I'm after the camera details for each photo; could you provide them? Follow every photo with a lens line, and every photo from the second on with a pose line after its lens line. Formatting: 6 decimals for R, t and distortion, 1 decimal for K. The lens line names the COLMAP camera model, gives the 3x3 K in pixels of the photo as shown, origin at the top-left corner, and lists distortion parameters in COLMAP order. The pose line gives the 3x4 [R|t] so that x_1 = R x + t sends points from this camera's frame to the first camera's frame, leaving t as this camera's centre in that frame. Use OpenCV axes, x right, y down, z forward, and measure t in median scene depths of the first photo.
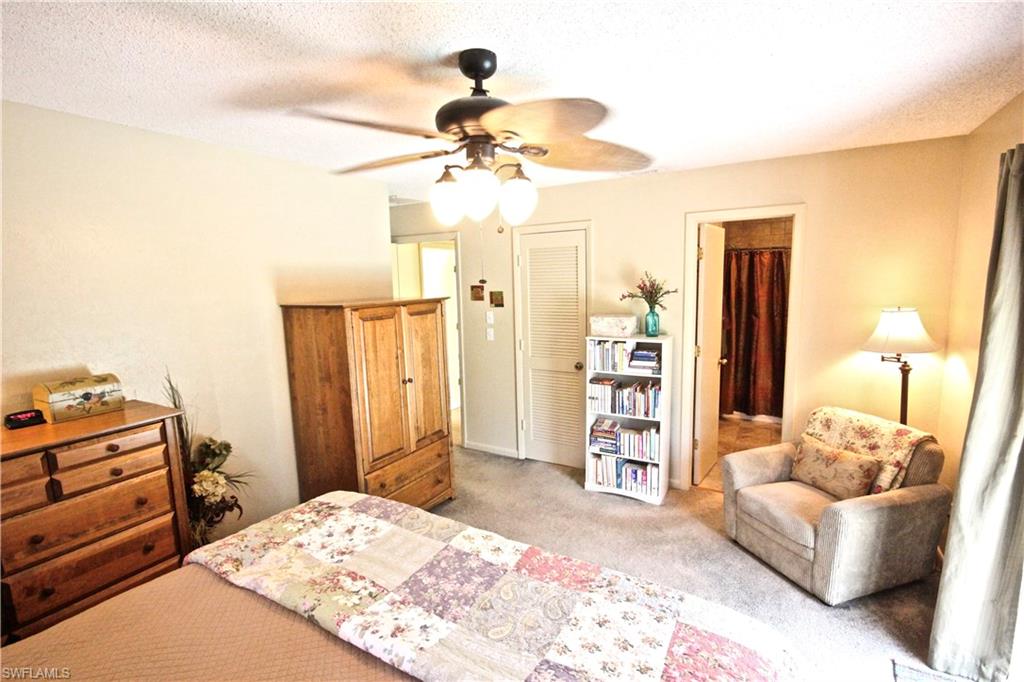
lens RADIAL K [[471.9, 0, 514.6], [0, 471.9, 344.5], [0, 0, 1]] dist [0.001195, -0.003168]
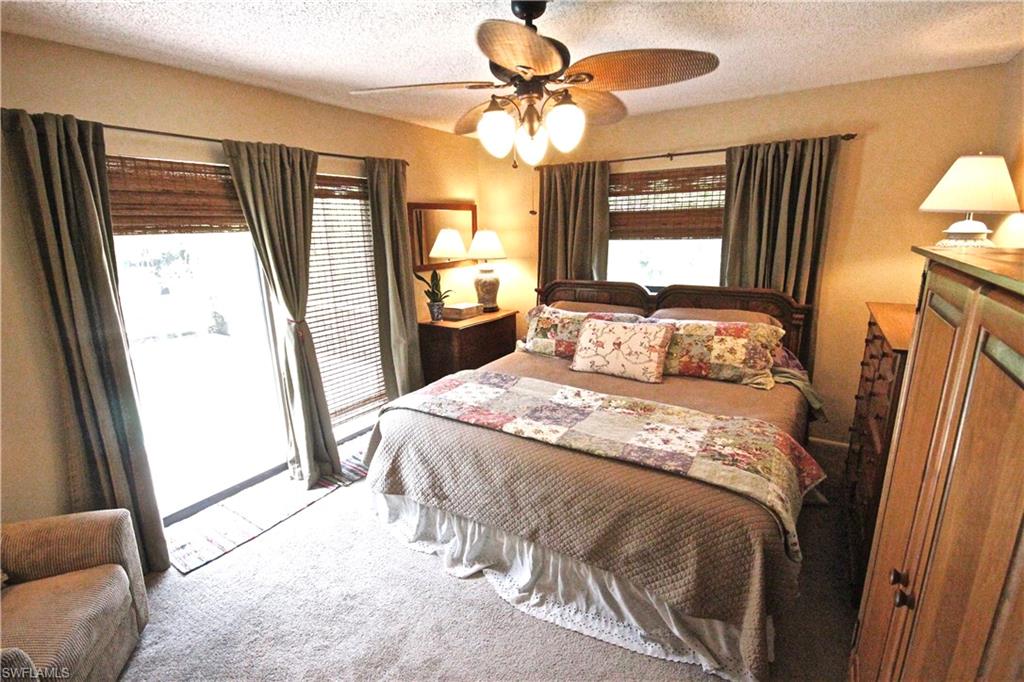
lens RADIAL K [[471.9, 0, 510.5], [0, 471.9, 340.4], [0, 0, 1]] dist [0.001195, -0.003168]
pose [[-0.997708, 0.029141, 0.061076, -0.018307], [0.049557, 0.929223, 0.366182, -0.068046], [-0.046082, 0.368369, -0.928537, 0.555059]]
